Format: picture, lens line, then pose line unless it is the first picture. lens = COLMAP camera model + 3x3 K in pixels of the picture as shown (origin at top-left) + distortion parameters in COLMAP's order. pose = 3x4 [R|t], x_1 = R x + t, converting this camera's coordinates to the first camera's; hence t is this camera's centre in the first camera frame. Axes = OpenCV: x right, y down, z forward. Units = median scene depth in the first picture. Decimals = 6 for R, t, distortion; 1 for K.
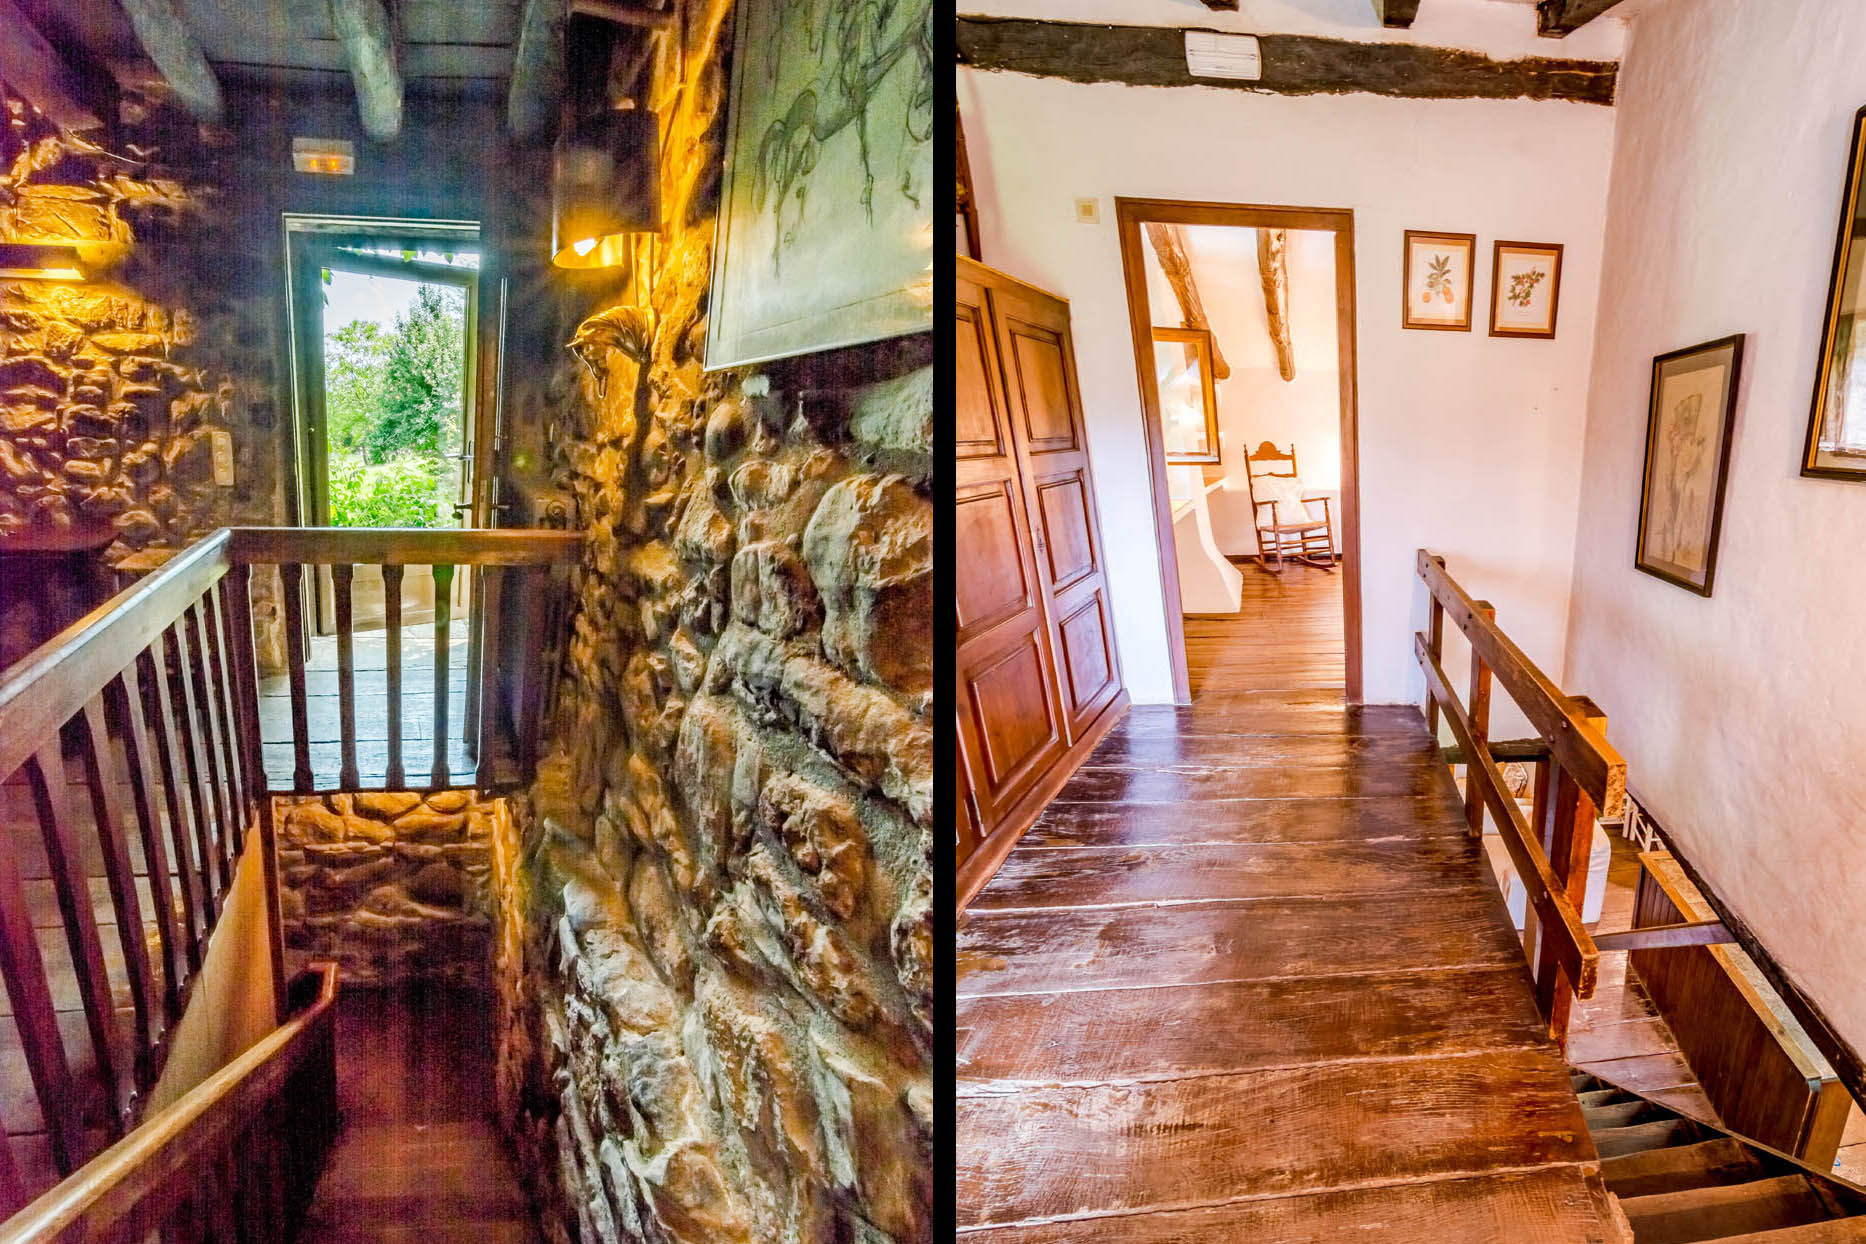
lens RADIAL K [[919.5, 0, 938.3], [0, 919.5, 610.6], [0, 0, 1]] dist [-0.000972, 0.000274]
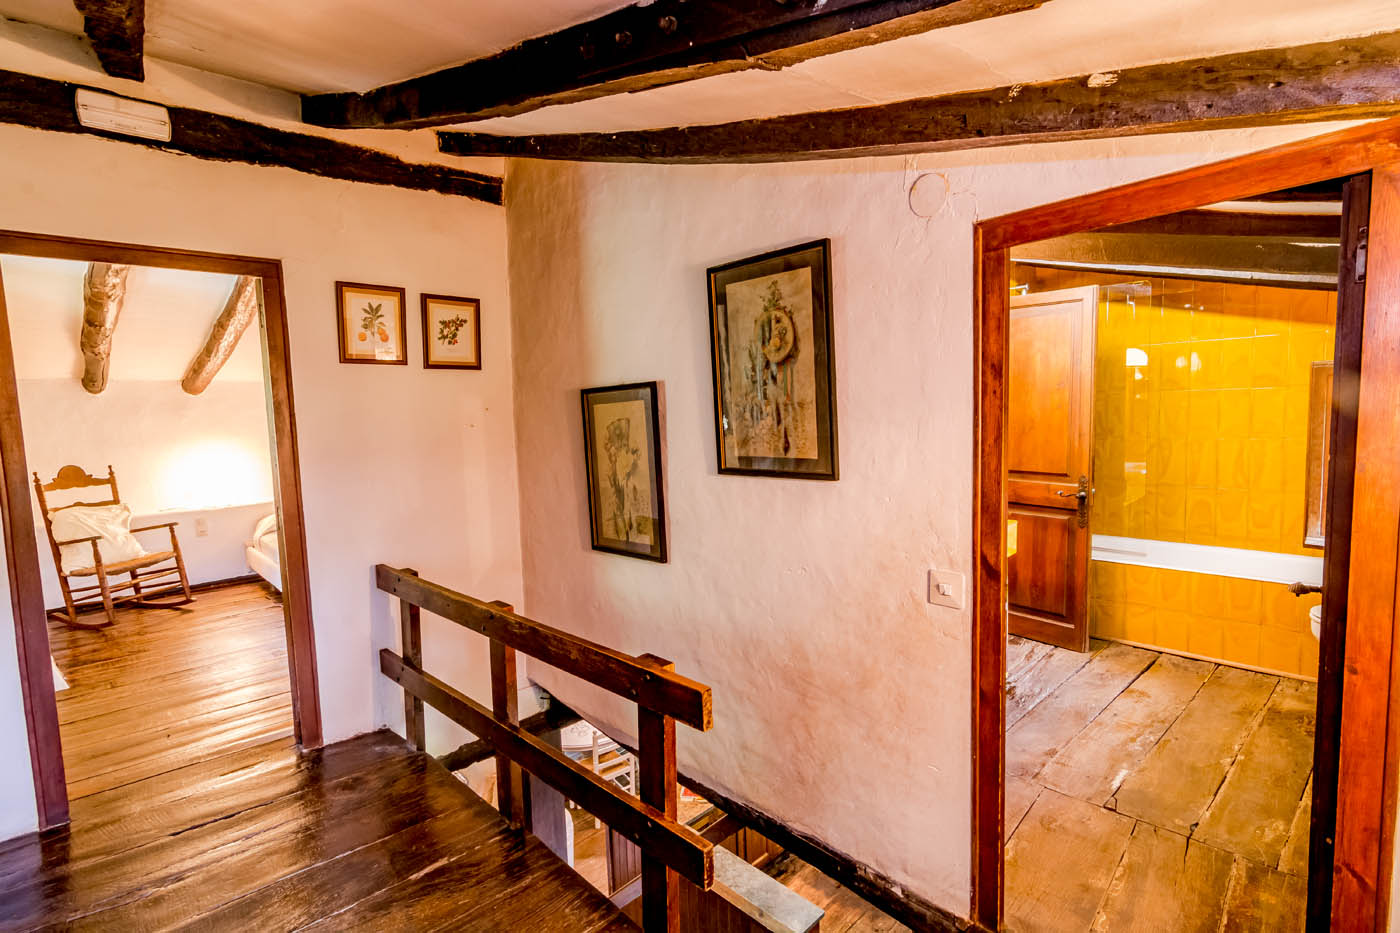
lens RADIAL K [[689.9, 0, 699.9], [0, 689.9, 473.8], [0, 0, 1]] dist [-0.000972, 0.000274]
pose [[0.799997, -0.097655, 0.592003, 0.347278], [0.235356, 0.958664, -0.159907, 0.038055], [-0.551917, 0.267257, 0.789913, 0.177131]]
